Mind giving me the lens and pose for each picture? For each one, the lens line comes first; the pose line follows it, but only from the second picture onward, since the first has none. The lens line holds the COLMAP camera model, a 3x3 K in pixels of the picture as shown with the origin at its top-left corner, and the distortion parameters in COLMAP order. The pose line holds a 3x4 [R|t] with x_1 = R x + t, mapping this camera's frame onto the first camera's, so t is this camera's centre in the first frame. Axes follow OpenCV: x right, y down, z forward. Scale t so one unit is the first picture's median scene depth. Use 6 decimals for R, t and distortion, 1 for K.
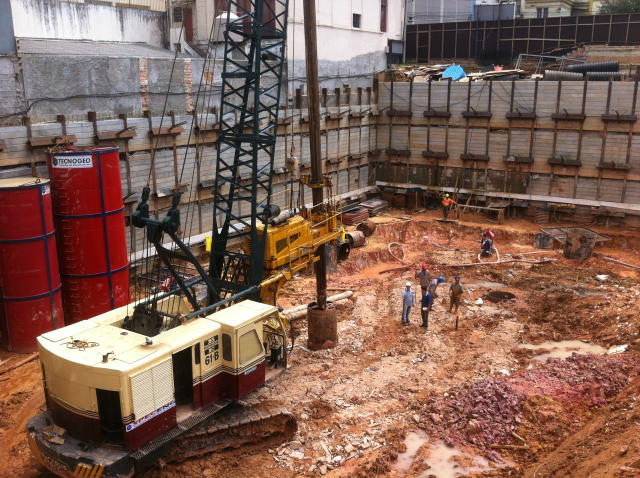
lens RADIAL K [[610.2, 0, 325.5], [0, 610.2, 236.3], [0, 0, 1]] dist [0.112625, -0.322069]
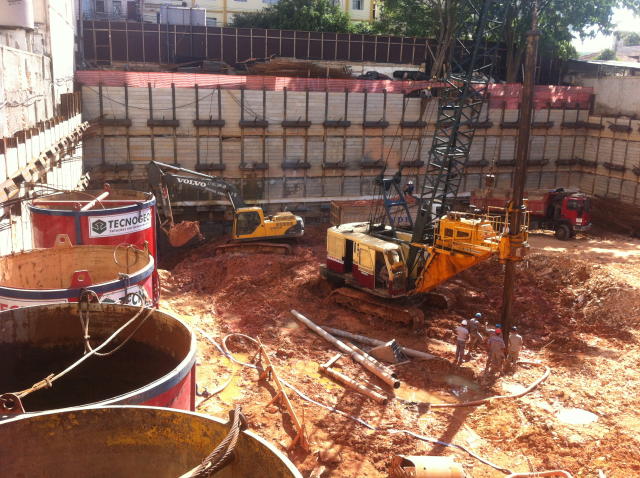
lens RADIAL K [[610.2, 0, 325.5], [0, 610.2, 236.3], [0, 0, 1]] dist [0.112625, -0.322069]
pose [[0.632269, -0.162415, 0.757534, -0.410434], [0.165139, 0.983562, 0.073044, -0.065995], [-0.756945, 0.078915, 0.648696, 0.261918]]
